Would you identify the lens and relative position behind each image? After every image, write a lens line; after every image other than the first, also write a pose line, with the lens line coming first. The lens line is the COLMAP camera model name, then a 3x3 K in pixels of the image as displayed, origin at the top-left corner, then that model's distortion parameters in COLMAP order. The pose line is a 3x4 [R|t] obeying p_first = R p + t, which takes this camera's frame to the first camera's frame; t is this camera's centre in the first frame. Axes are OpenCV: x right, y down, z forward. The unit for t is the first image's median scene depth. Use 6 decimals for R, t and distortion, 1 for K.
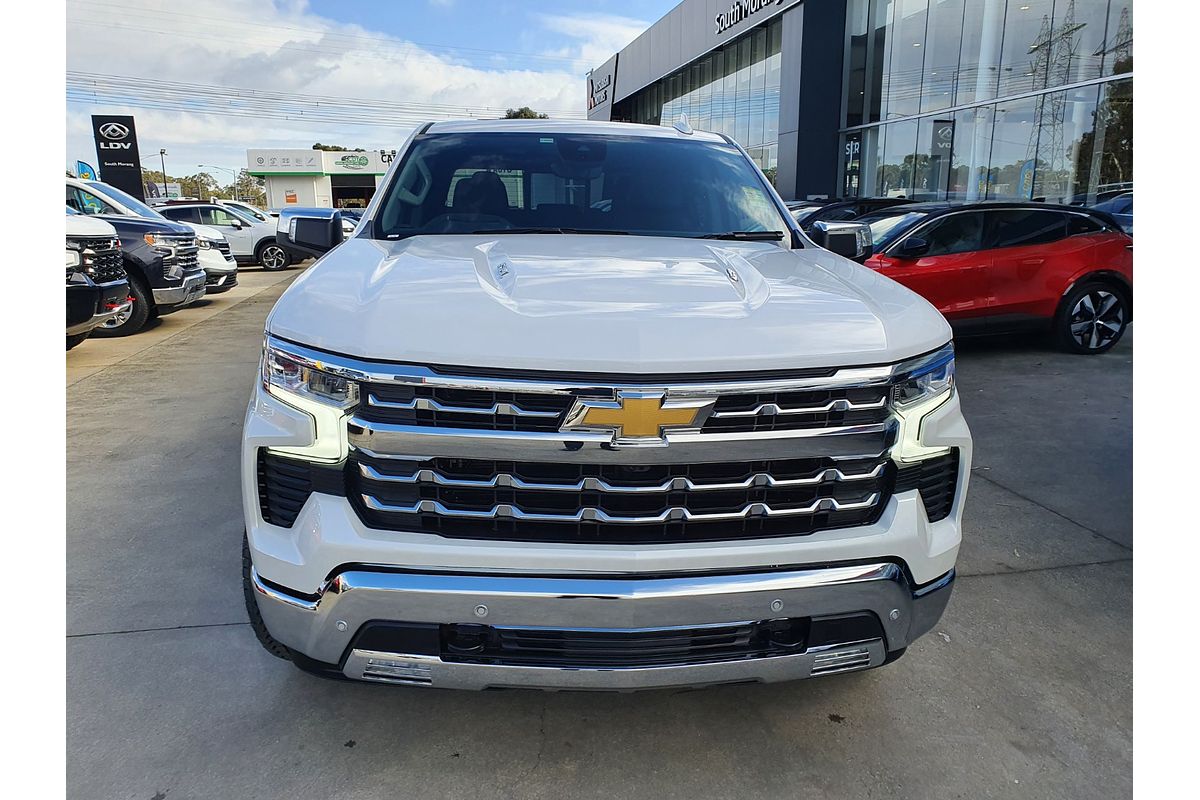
lens RADIAL K [[849.7, 0, 600.7], [0, 849.7, 398.8], [0, 0, 1]] dist [0.022083, 0.001928]
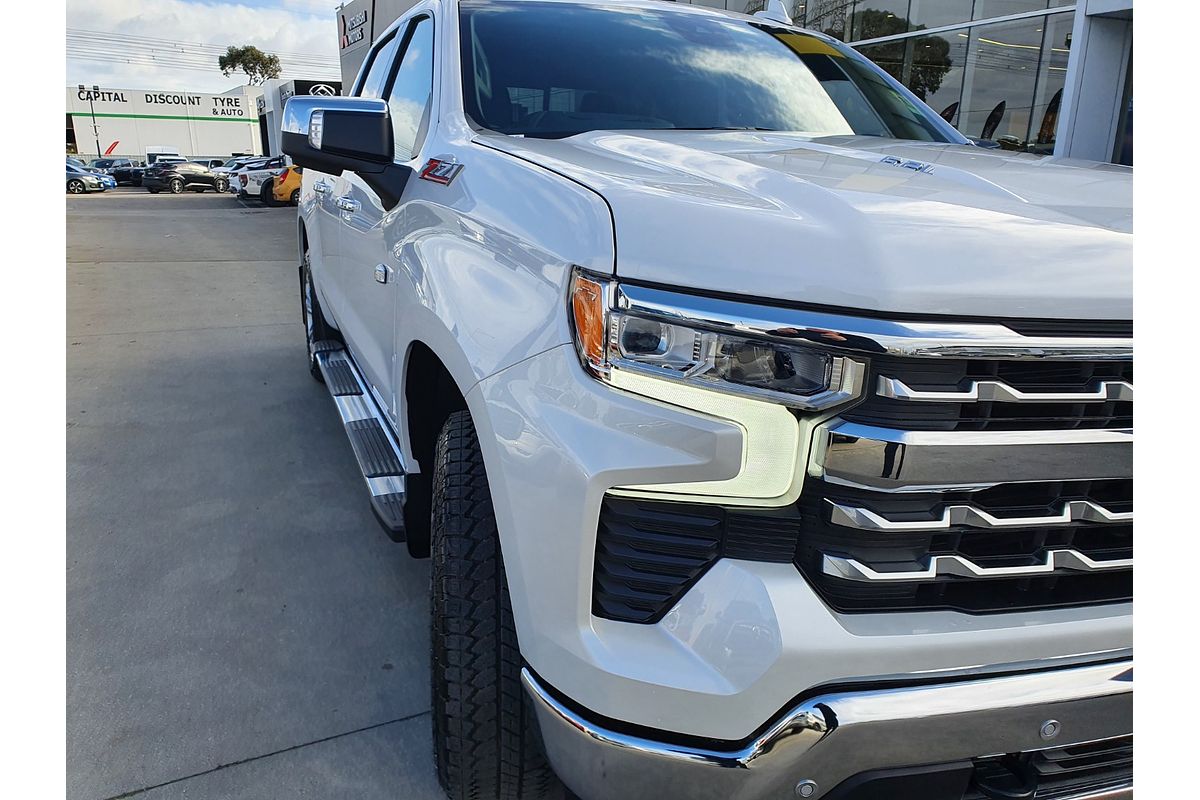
lens RADIAL K [[849.7, 0, 598.8], [0, 849.7, 403.2], [0, 0, 1]] dist [0.022083, 0.001928]
pose [[0.957991, -0.066030, 0.279093, -0.564872], [0.050993, 0.996846, 0.060807, -0.030238], [-0.282227, -0.044021, 0.958337, 0.494398]]
